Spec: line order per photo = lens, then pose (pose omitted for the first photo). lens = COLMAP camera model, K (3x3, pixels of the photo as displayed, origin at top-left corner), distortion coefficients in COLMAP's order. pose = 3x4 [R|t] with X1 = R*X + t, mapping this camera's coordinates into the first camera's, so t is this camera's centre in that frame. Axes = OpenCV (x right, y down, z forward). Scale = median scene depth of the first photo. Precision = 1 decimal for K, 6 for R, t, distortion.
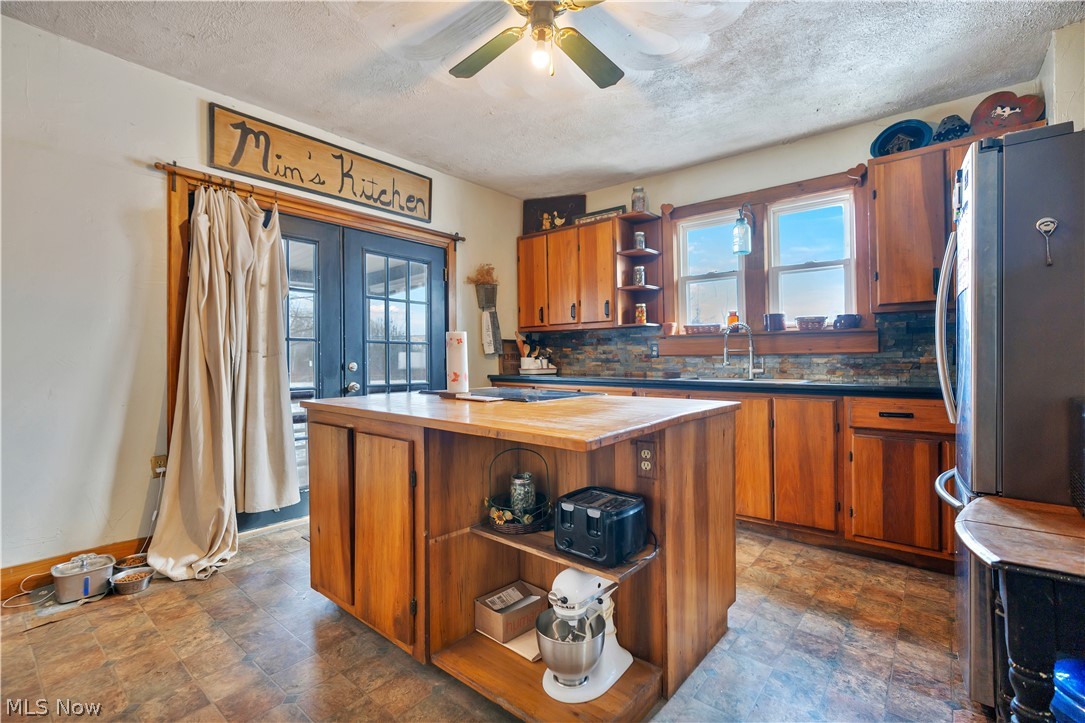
lens RADIAL K [[491.3, 0, 546.4], [0, 491.3, 361.4], [0, 0, 1]] dist [-0.005820, 0.001420]
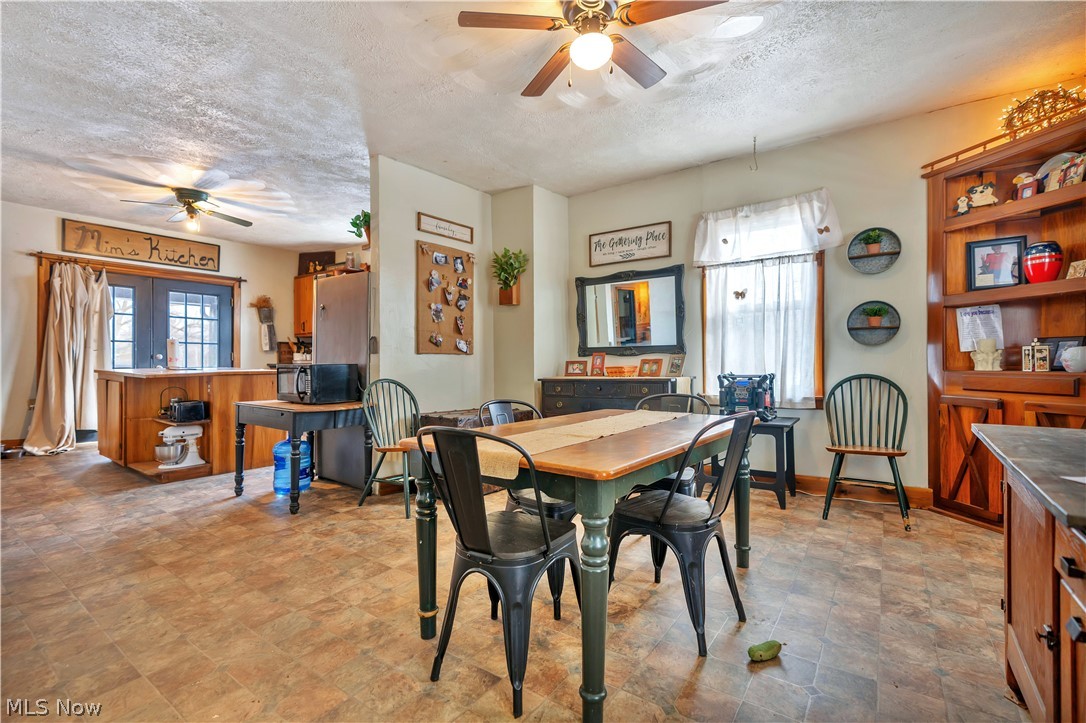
lens RADIAL K [[491.8, 0, 555.5], [0, 491.8, 363.8], [0, 0, 1]] dist [-0.005820, 0.001420]
pose [[0.997150, 0.007148, 0.075104, 0.760119], [-0.007828, 0.999931, 0.008764, 0.008206], [-0.075036, -0.009326, 0.997137, -0.735818]]
